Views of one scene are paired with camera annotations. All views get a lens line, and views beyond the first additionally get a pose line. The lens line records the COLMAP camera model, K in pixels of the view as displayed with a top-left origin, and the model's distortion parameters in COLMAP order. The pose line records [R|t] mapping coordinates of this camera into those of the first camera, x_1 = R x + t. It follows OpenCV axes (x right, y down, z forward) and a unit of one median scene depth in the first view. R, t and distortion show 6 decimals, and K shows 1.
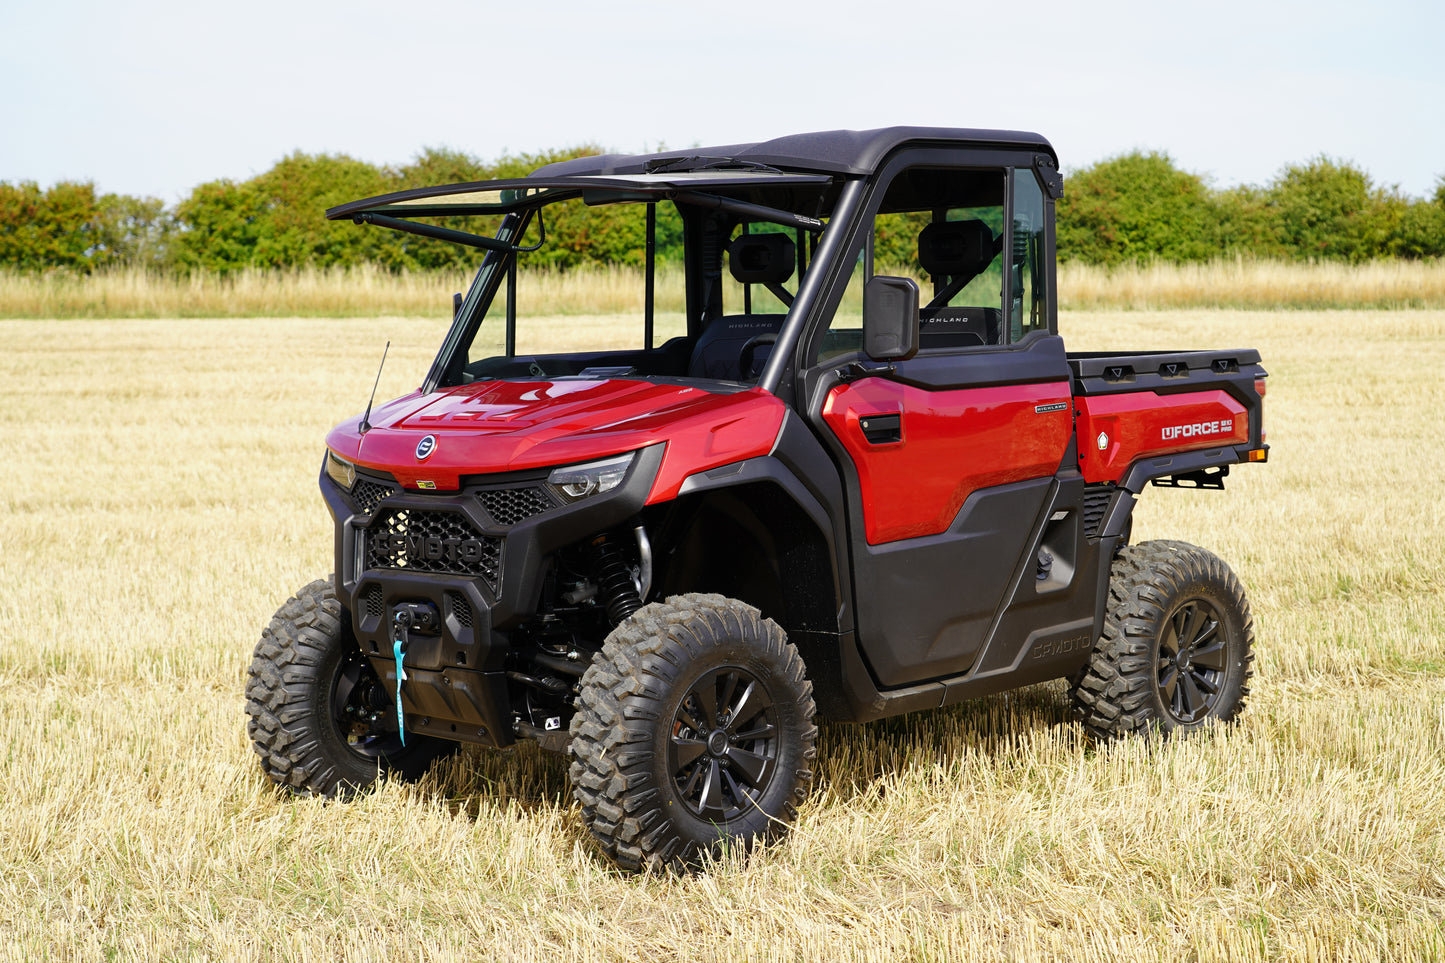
lens RADIAL K [[2177.2, 0, 725.4], [0, 2177.2, 440.5], [0, 0, 1]] dist [0.008609, 0.053291]
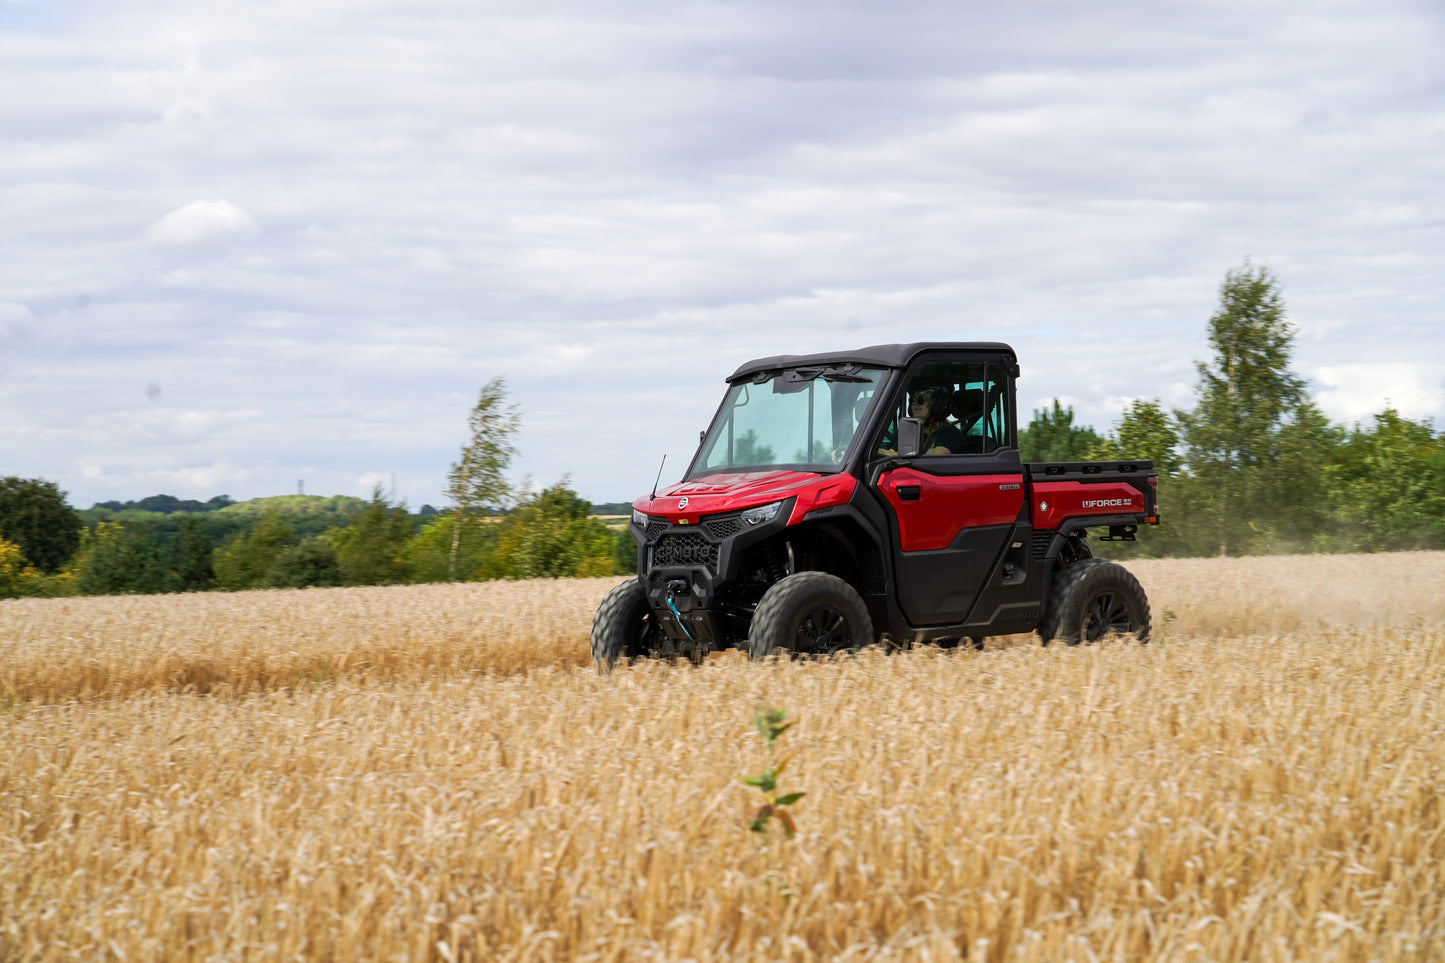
lens RADIAL K [[2177.2, 0, 725.4], [0, 2177.2, 440.5], [0, 0, 1]] dist [0.008609, 0.053291]
pose [[0.992323, -0.005221, -0.123565, 0.145711], [-0.004189, 0.997116, -0.075771, 0.094335], [0.123604, 0.075707, 0.989439, -0.962789]]
